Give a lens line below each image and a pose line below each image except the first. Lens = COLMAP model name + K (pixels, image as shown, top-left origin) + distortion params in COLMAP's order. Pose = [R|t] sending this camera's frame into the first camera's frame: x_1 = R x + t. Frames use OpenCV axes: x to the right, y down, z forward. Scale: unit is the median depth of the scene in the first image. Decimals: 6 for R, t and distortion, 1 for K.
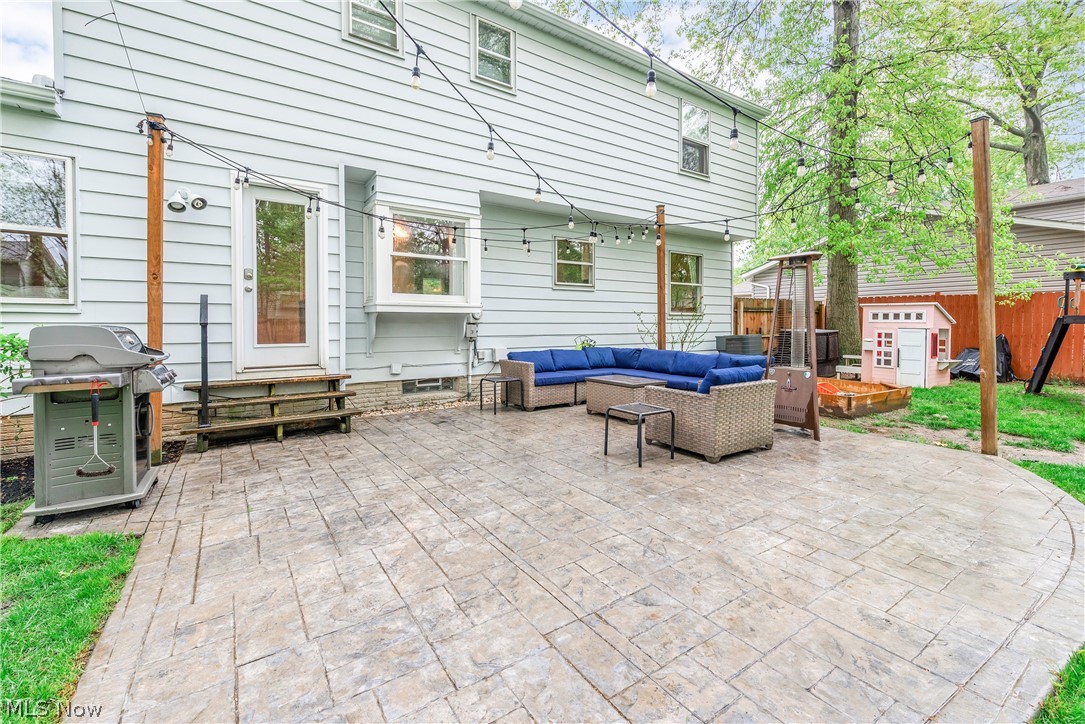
lens RADIAL K [[464.0, 0, 540.8], [0, 464.0, 329.6], [0, 0, 1]] dist [-0.001954, -0.000171]
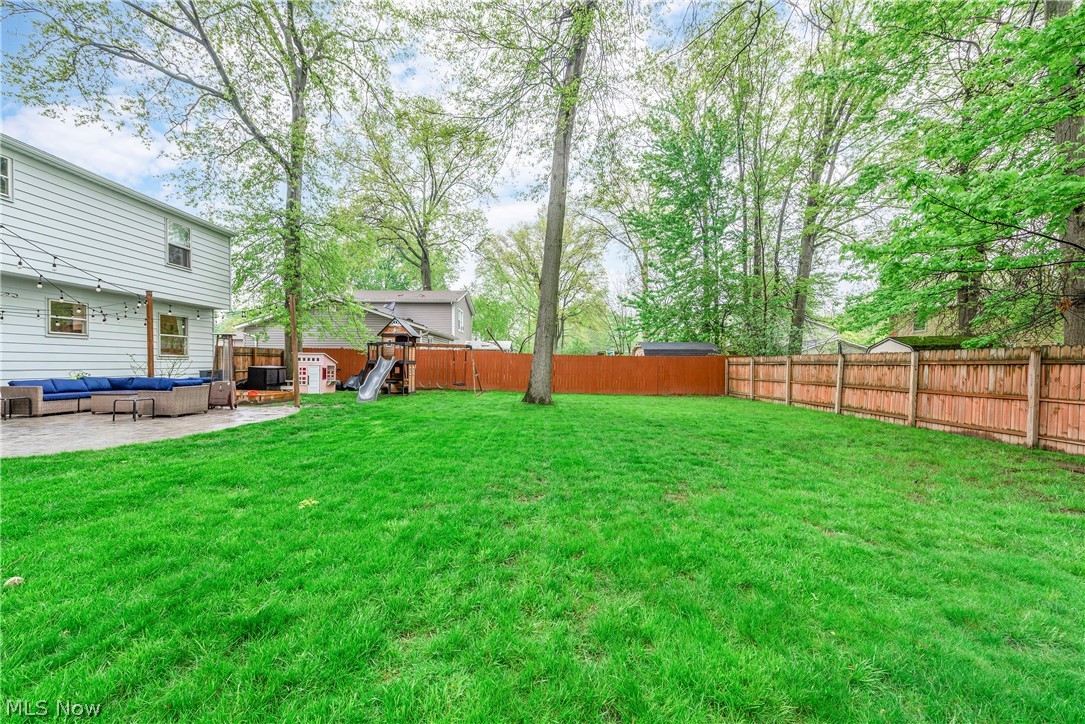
lens RADIAL K [[424.2, 0, 548.0], [0, 424.2, 370.8], [0, 0, 1]] dist [0.000993, -0.000653]
pose [[0.547289, -0.009092, 0.836894, -0.217489], [0.003160, 0.999956, 0.008798, 0.008491], [-0.836937, -0.002171, 0.547294, -0.956187]]
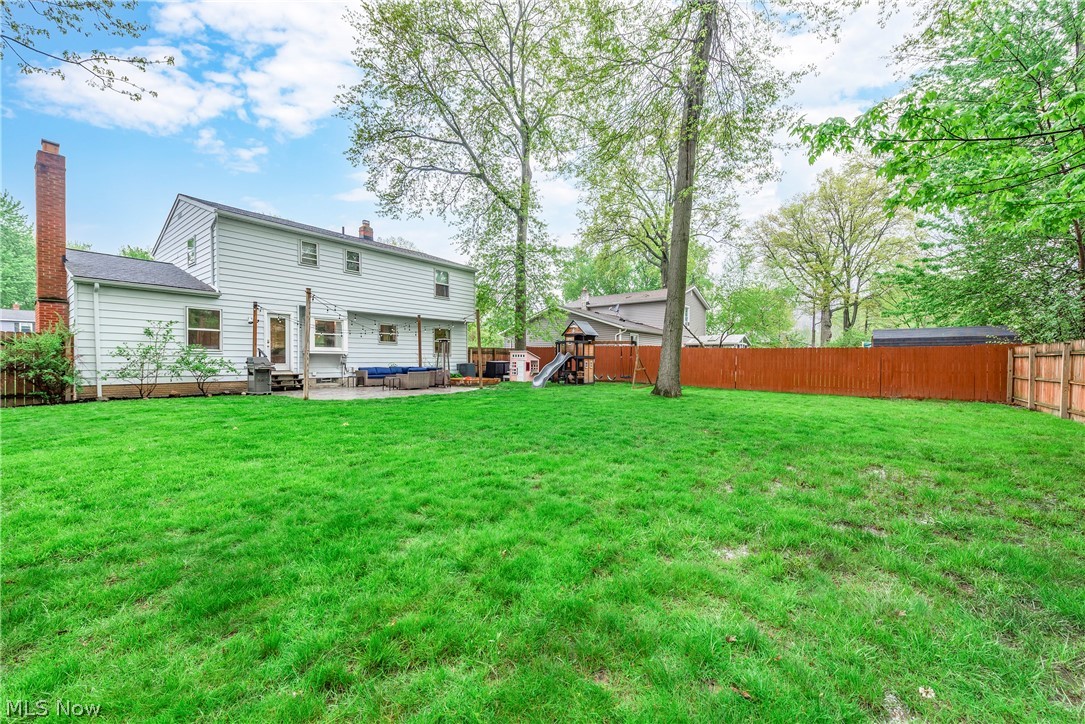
lens RADIAL K [[424.2, 0, 541.7], [0, 424.2, 368.8], [0, 0, 1]] dist [0.000993, -0.000653]
pose [[0.952714, -0.002708, 0.303855, 0.174090], [-0.000018, 0.999960, 0.008968, 0.026818], [-0.303867, -0.008550, 0.952676, -1.507629]]
